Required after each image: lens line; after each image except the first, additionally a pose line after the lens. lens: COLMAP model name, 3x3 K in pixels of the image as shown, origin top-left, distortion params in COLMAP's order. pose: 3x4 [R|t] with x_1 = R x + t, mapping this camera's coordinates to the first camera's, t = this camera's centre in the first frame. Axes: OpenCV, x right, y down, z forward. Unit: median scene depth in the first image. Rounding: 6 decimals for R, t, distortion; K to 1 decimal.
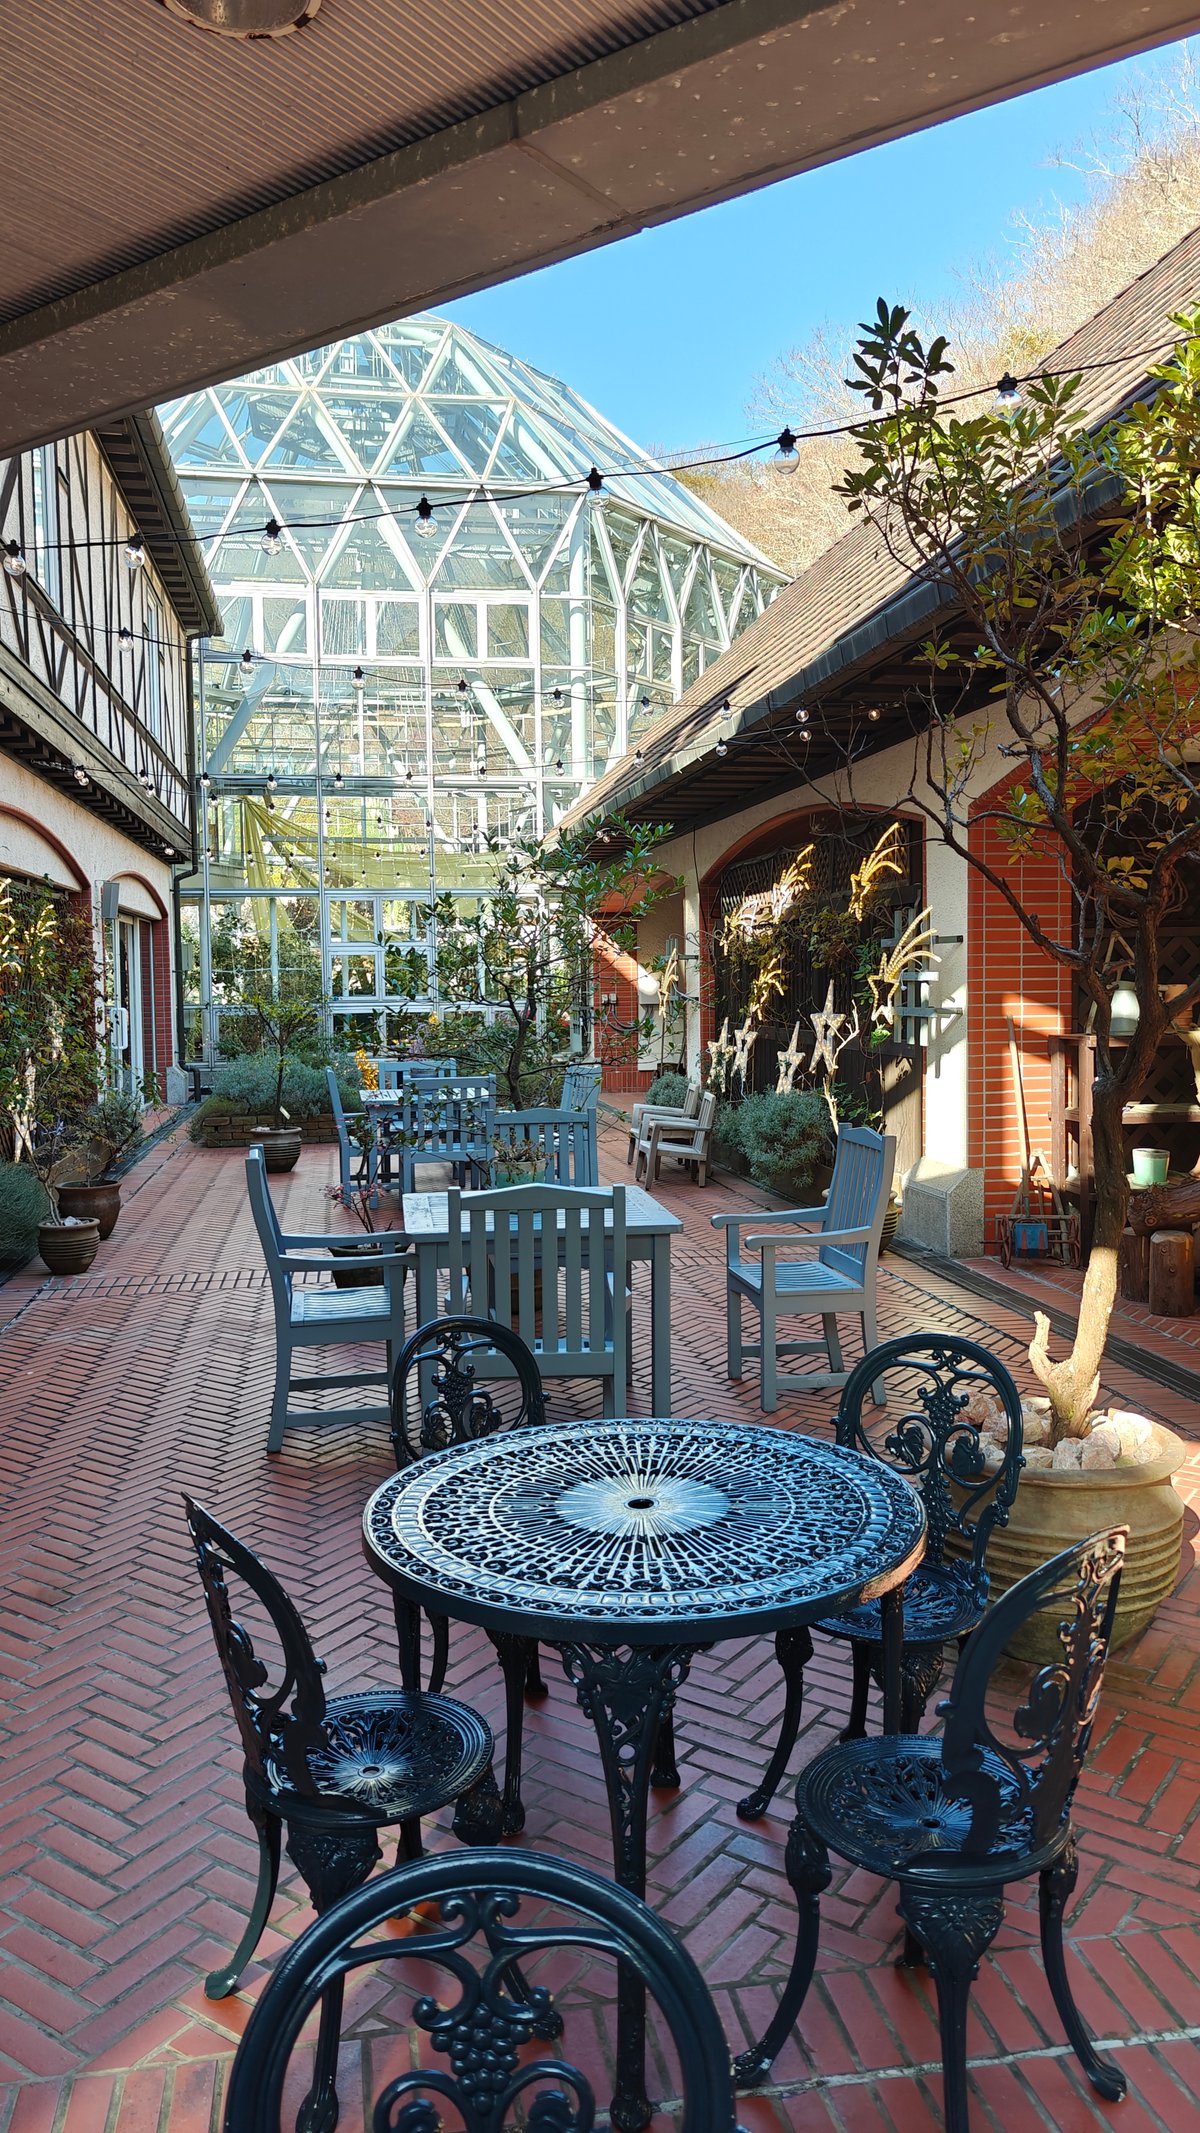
lens RADIAL K [[1434.8, 0, 598.0], [0, 1434.8, 1069.9], [0, 0, 1]] dist [0.003094, -0.002674]
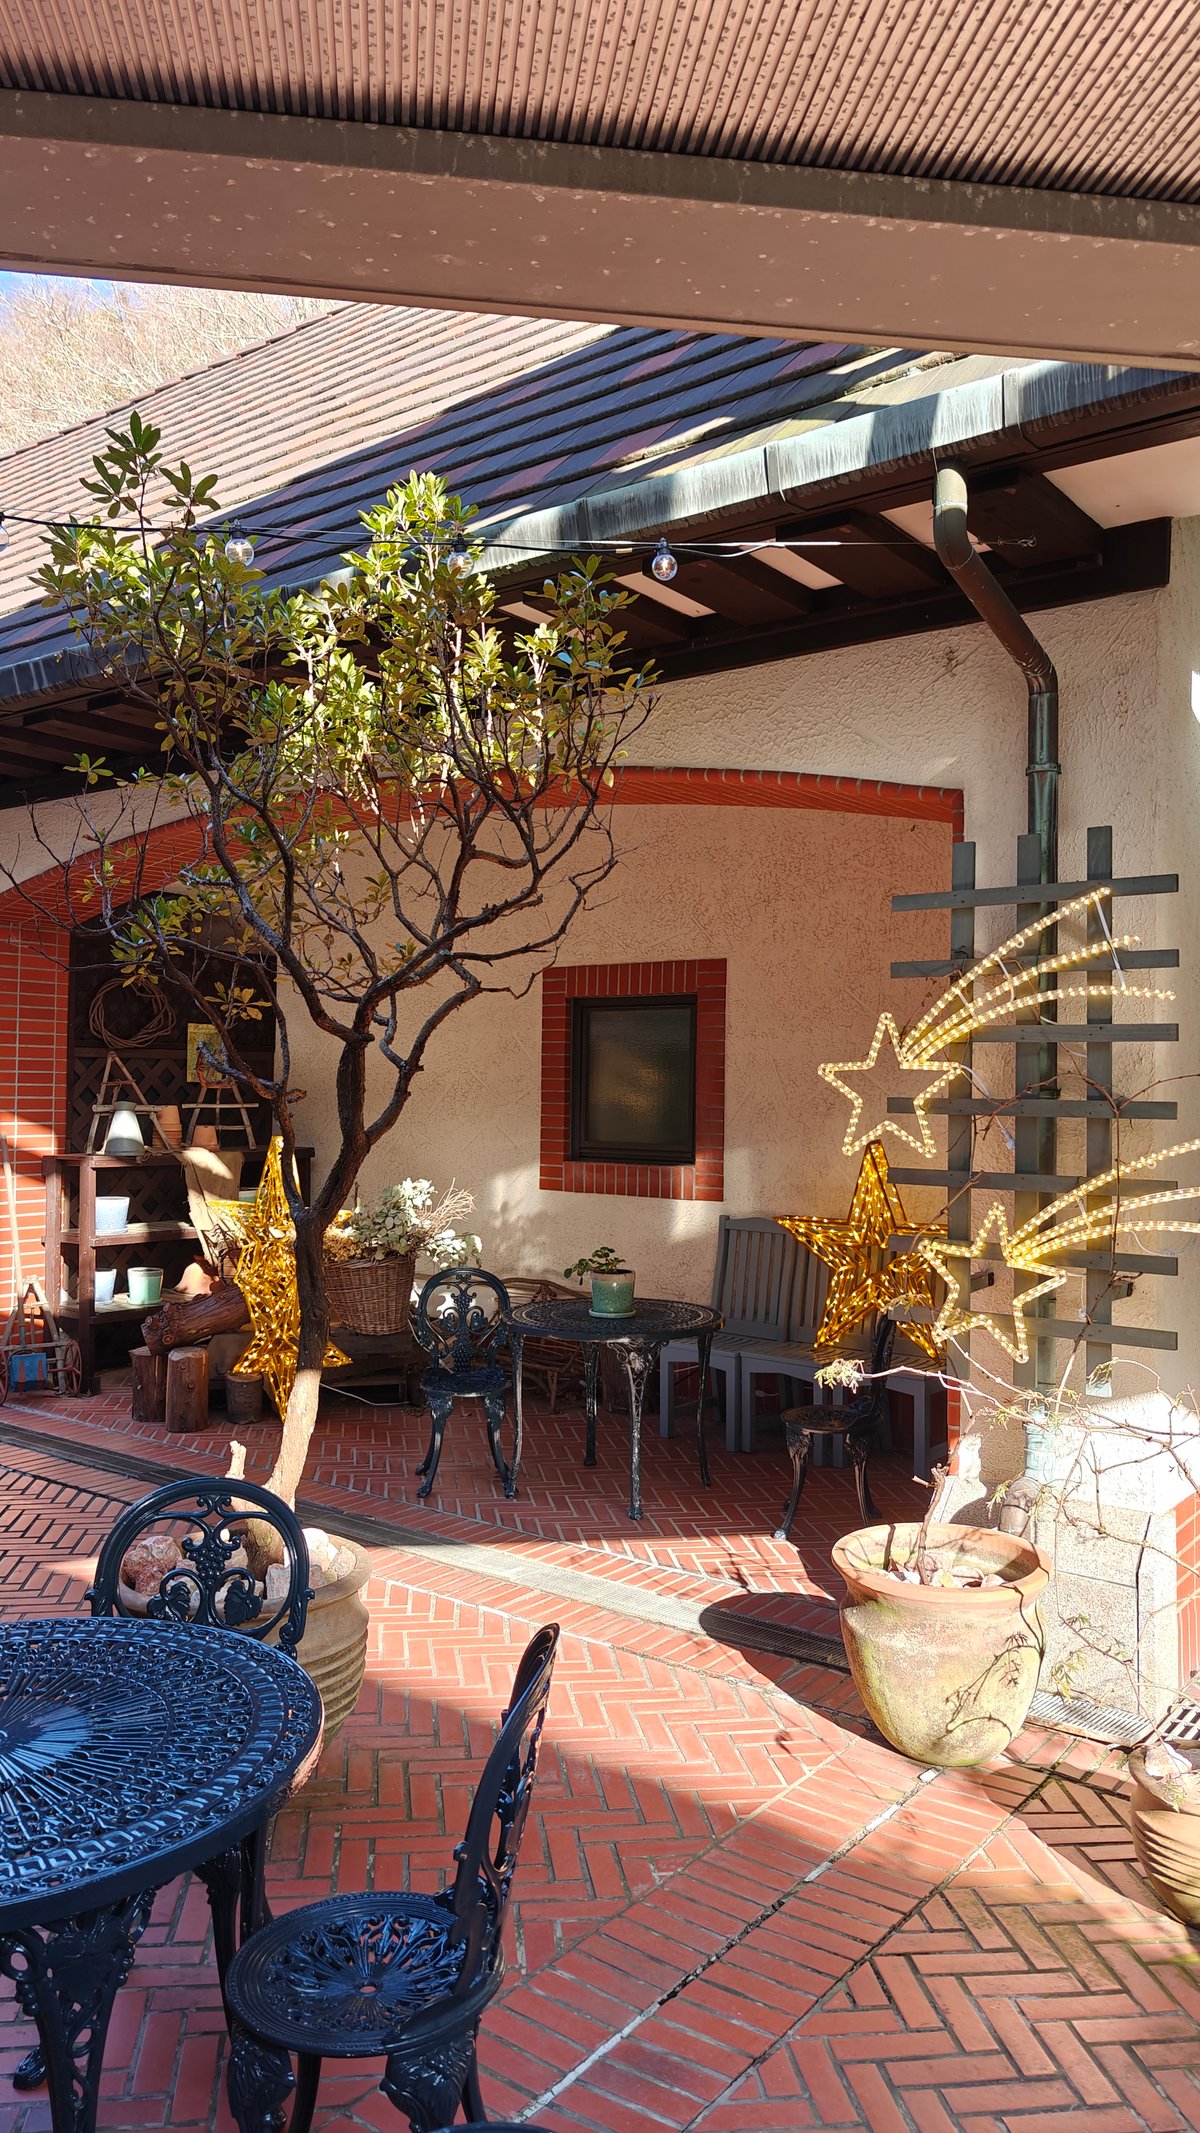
lens RADIAL K [[1434.8, 0, 596.5], [0, 1434.8, 1069.0], [0, 0, 1]] dist [0.003094, -0.002674]
pose [[0.724070, 0.035247, 0.688825, -0.103038], [0.020169, 0.997184, -0.072227, -0.006048], [-0.689432, 0.066191, 0.721320, 0.047078]]
